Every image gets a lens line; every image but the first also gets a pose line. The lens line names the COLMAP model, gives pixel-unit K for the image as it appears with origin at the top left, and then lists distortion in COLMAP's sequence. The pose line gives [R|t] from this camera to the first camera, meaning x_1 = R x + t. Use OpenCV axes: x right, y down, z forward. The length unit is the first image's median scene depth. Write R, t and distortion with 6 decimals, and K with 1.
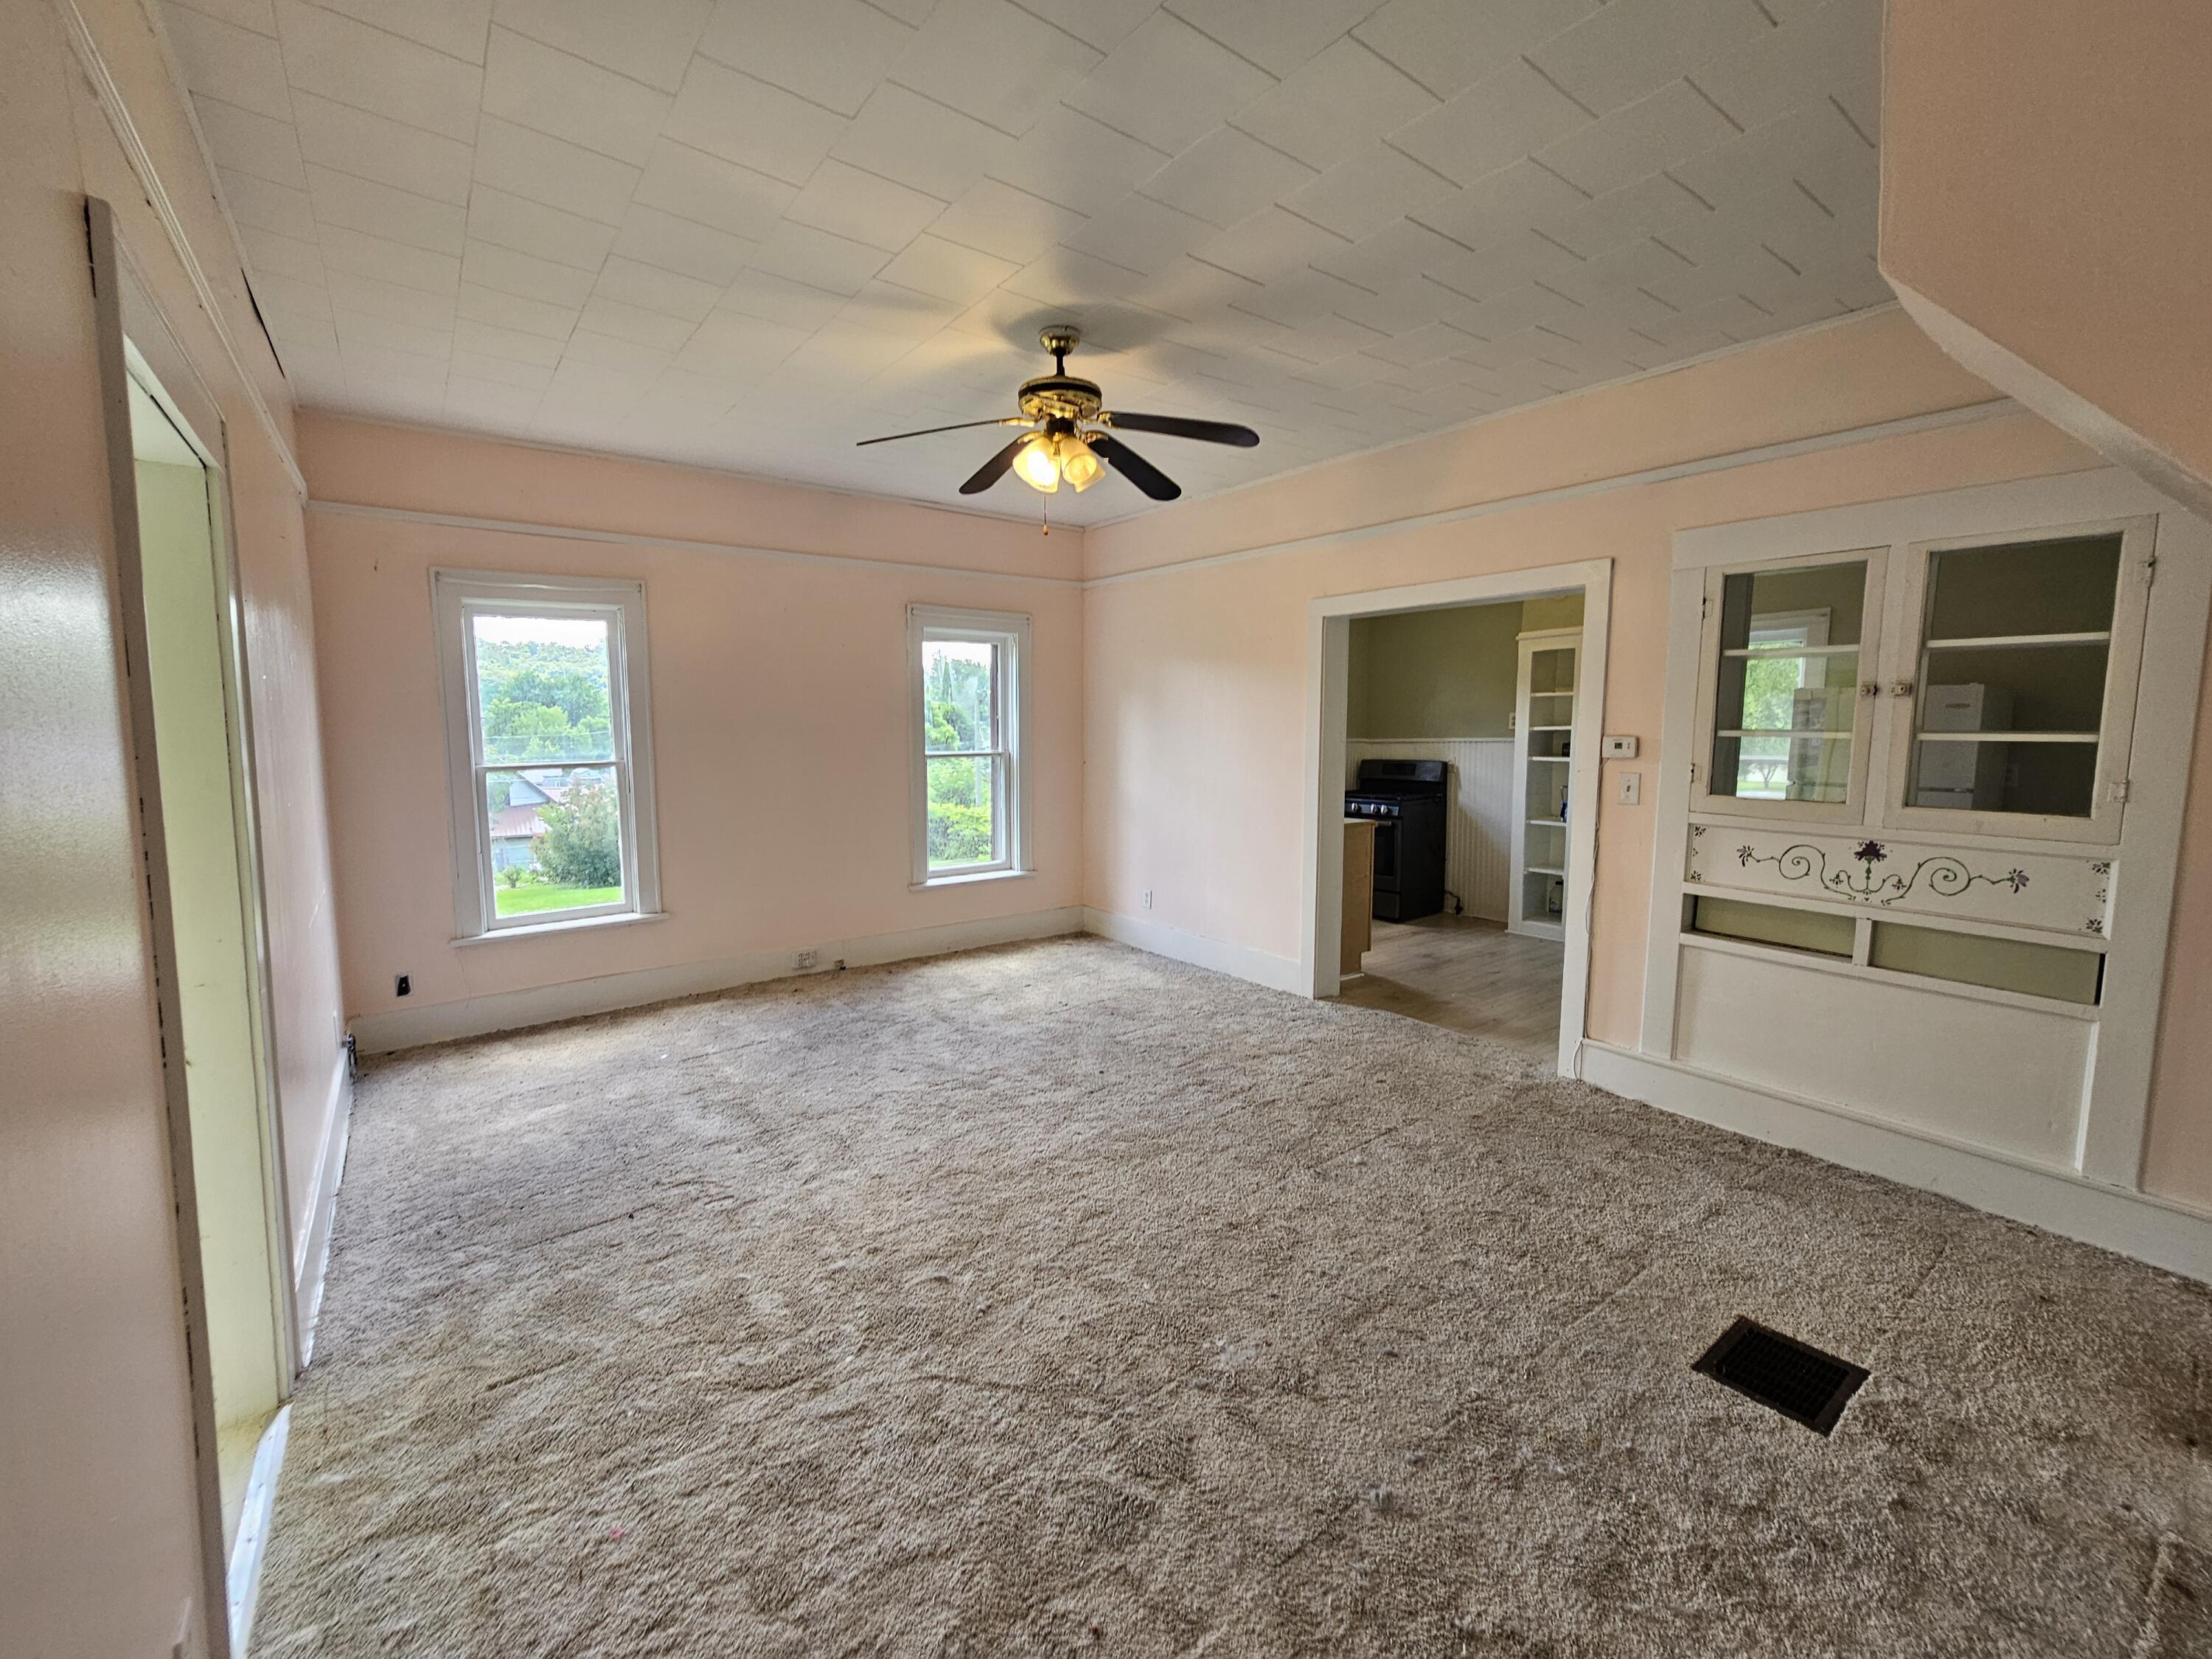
lens RADIAL K [[911.7, 0, 1107.0], [0, 911.7, 818.6], [0, 0, 1]] dist [-0.001530, -0.000170]
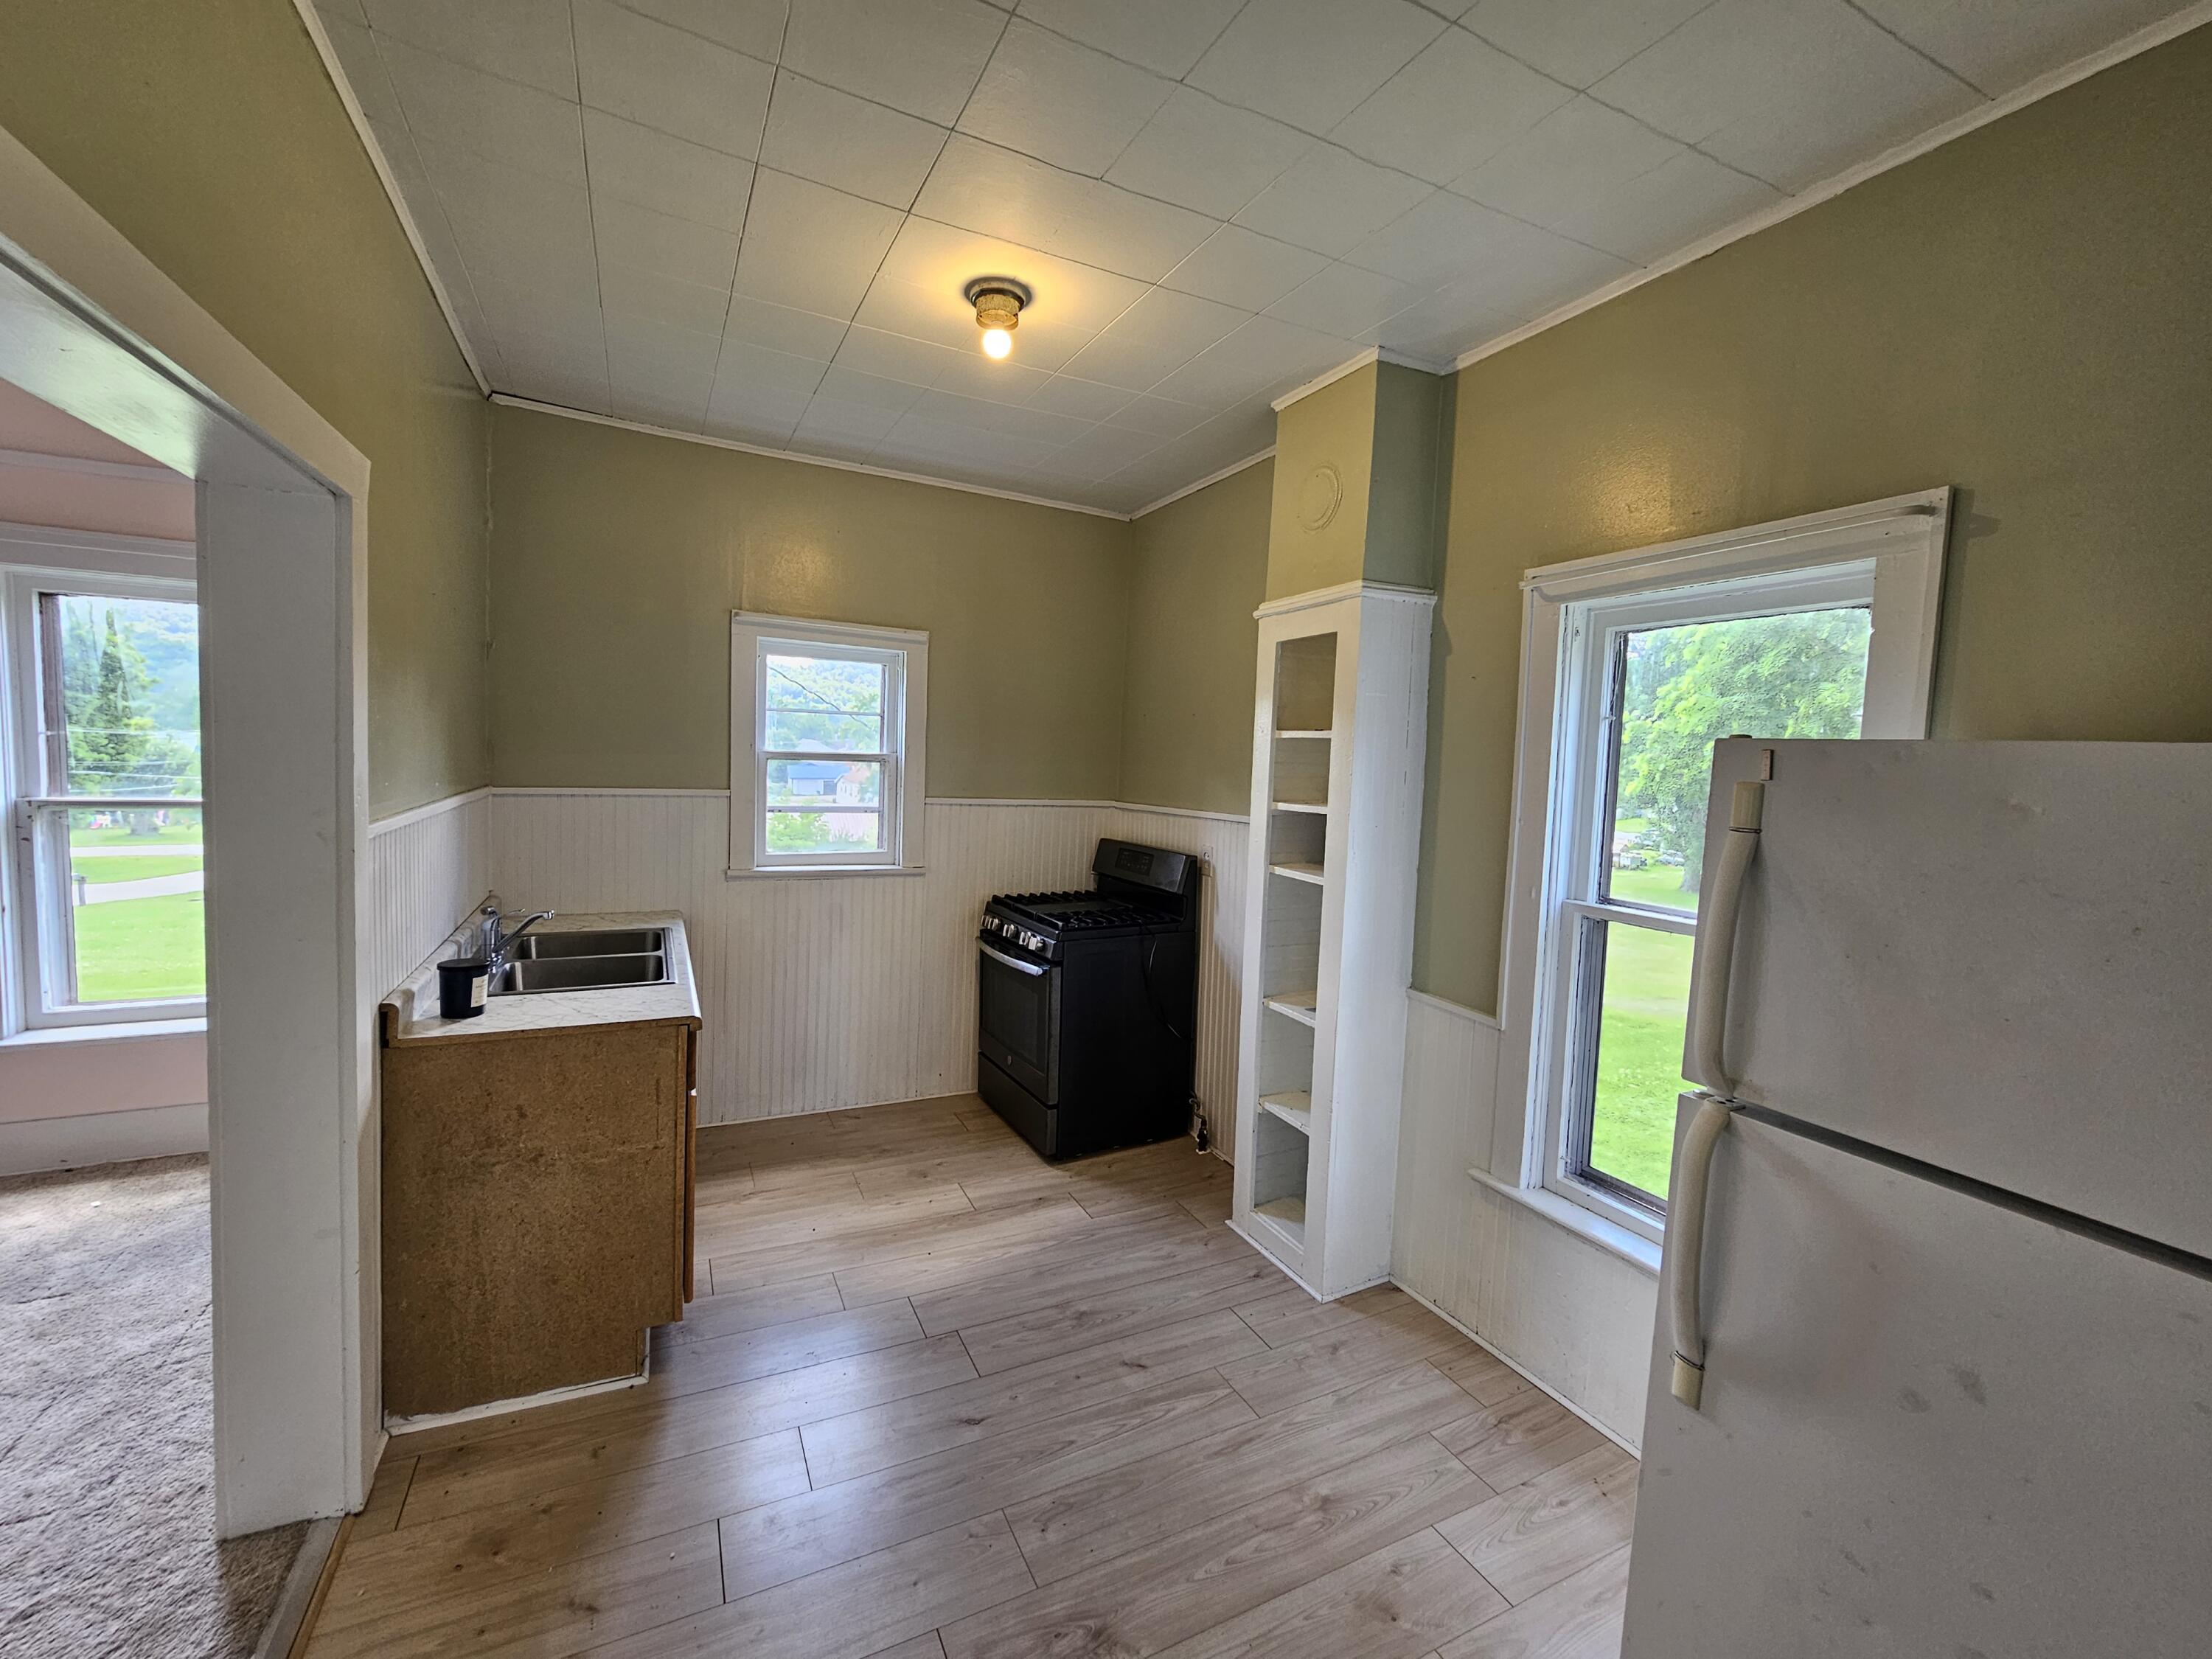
lens RADIAL K [[902.4, 0, 1110.7], [0, 902.4, 808.7], [0, 0, 1]] dist [-0.002426, 0.000083]
pose [[0.979557, 0.053095, -0.194032, 0.816159], [-0.061136, 0.997491, -0.035691, -0.131070], [0.191650, 0.046823, 0.980346, 0.916184]]
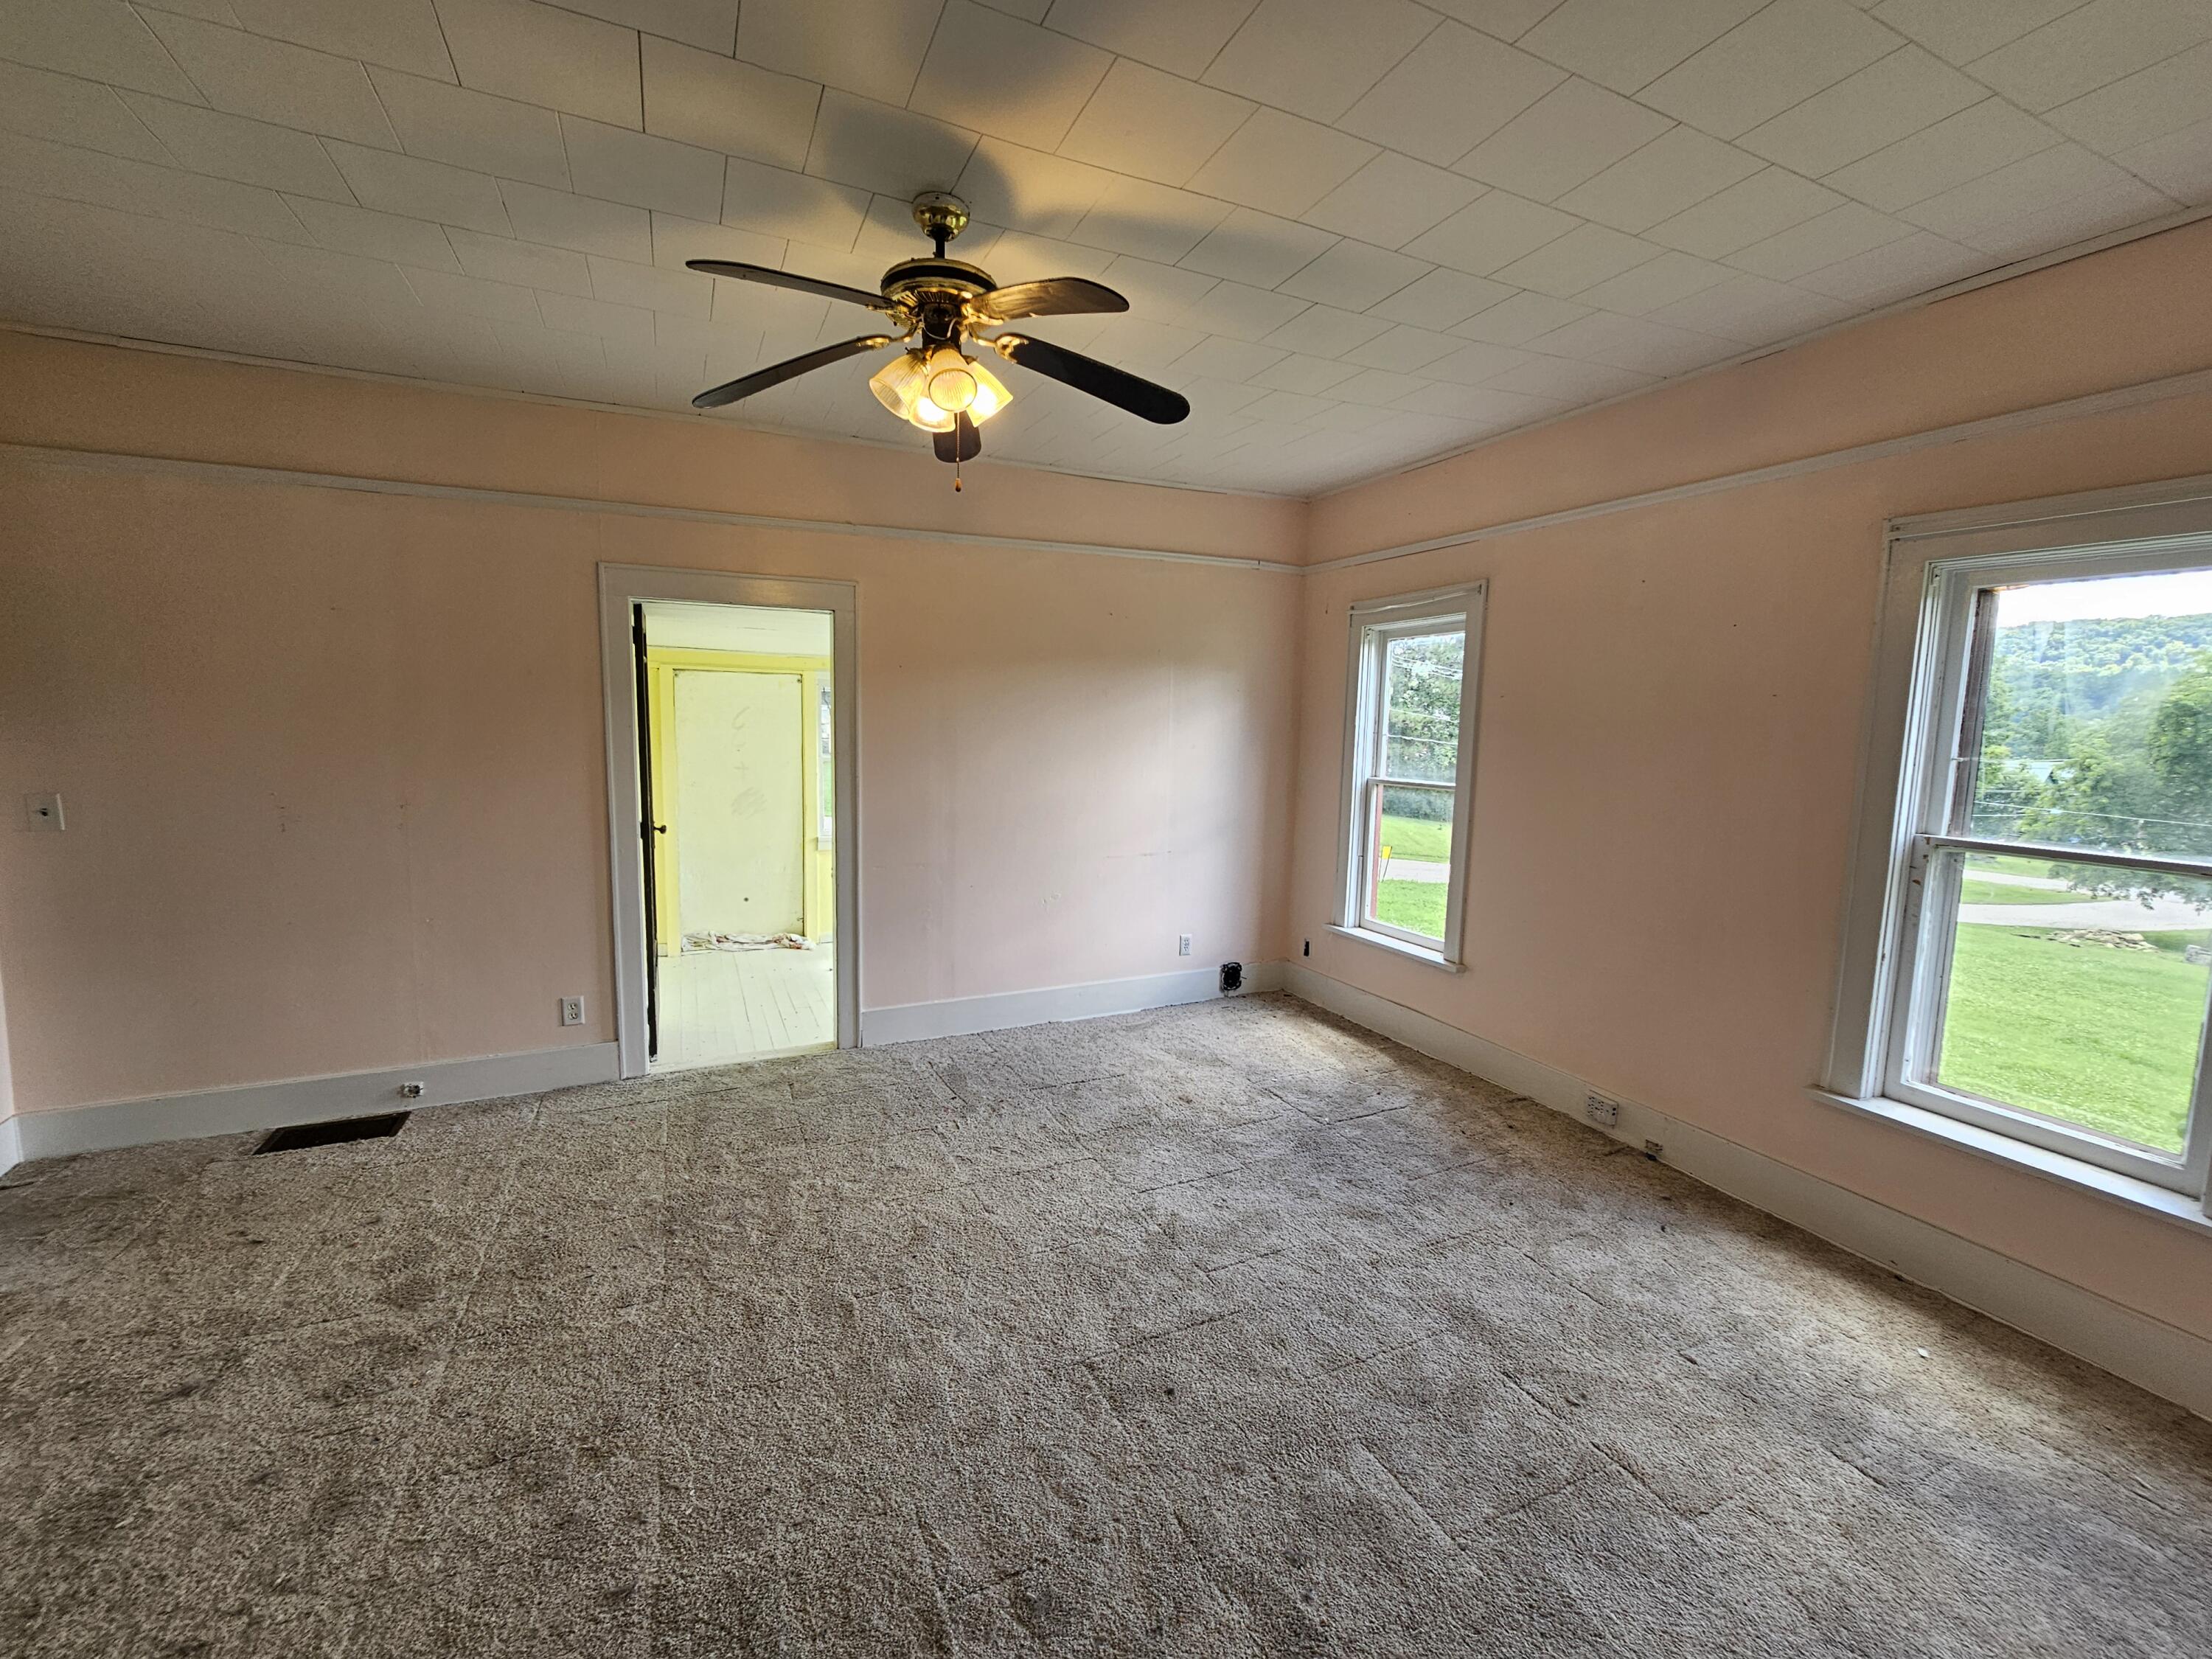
lens RADIAL K [[911.7, 0, 1107.0], [0, 911.7, 818.6], [0, 0, 1]] dist [-0.001530, -0.000170]
pose [[-0.215326, 0.106516, -0.970716, 0.515183], [-0.129238, 0.982182, 0.136442, -0.136216], [0.967953, 0.154833, -0.197723, 1.049943]]
